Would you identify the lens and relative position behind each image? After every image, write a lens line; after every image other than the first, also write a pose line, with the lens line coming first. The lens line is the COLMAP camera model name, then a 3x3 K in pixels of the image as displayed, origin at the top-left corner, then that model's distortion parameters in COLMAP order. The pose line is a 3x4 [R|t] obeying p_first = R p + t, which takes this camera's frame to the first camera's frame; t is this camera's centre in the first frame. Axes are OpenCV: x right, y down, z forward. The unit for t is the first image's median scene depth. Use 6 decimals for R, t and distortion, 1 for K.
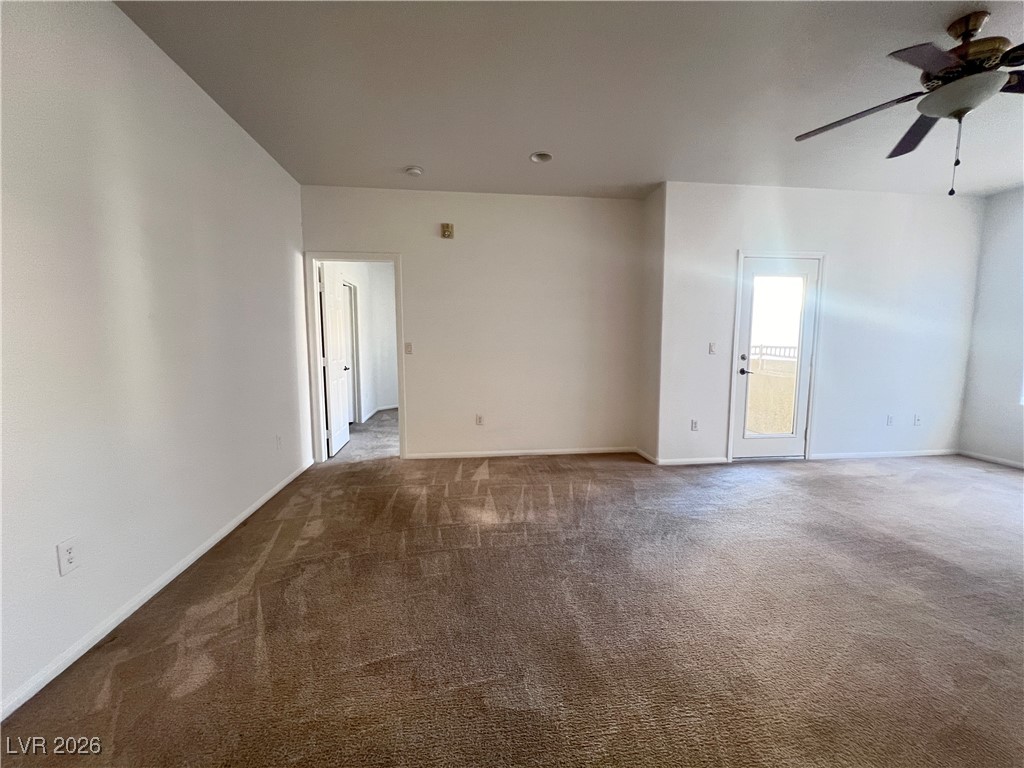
lens RADIAL K [[414.4, 0, 508.6], [0, 414.4, 383.6], [0, 0, 1]] dist [0.001080, 0.000014]
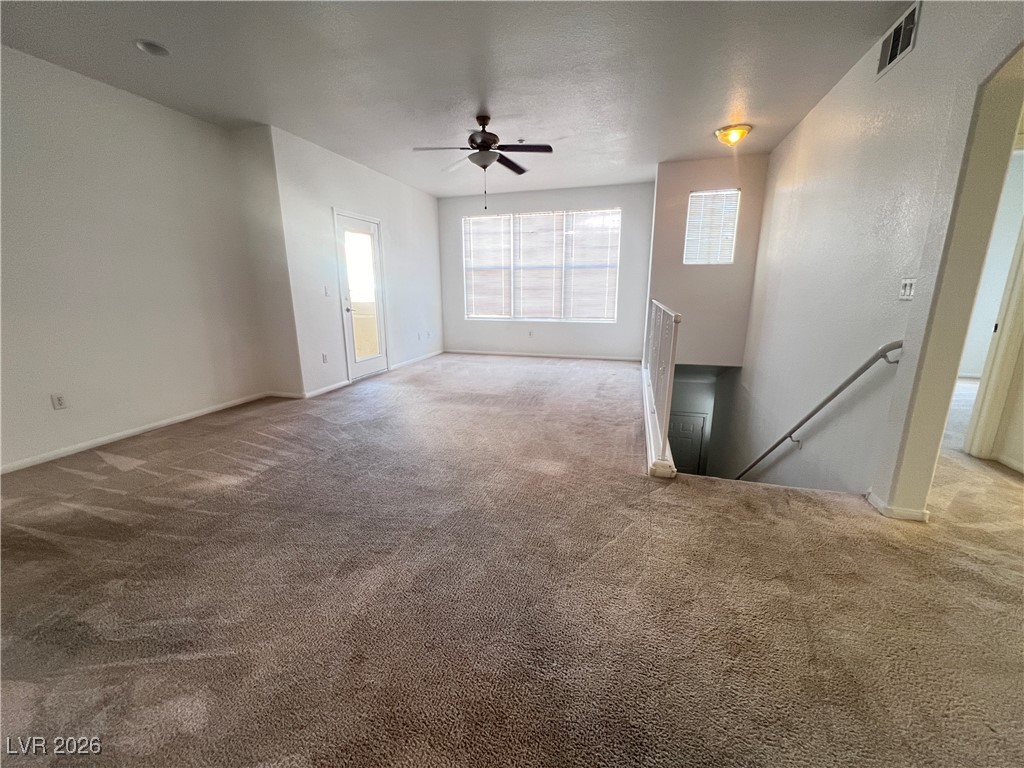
lens RADIAL K [[414.8, 0, 512.0], [0, 414.8, 384.0], [0, 0, 1]] dist [0.000017, -0.000086]
pose [[0.398334, -0.210664, 0.892721, -0.494664], [0.095671, 0.977502, 0.187981, 0.002086], [-0.912237, 0.010528, 0.409527, 0.045689]]
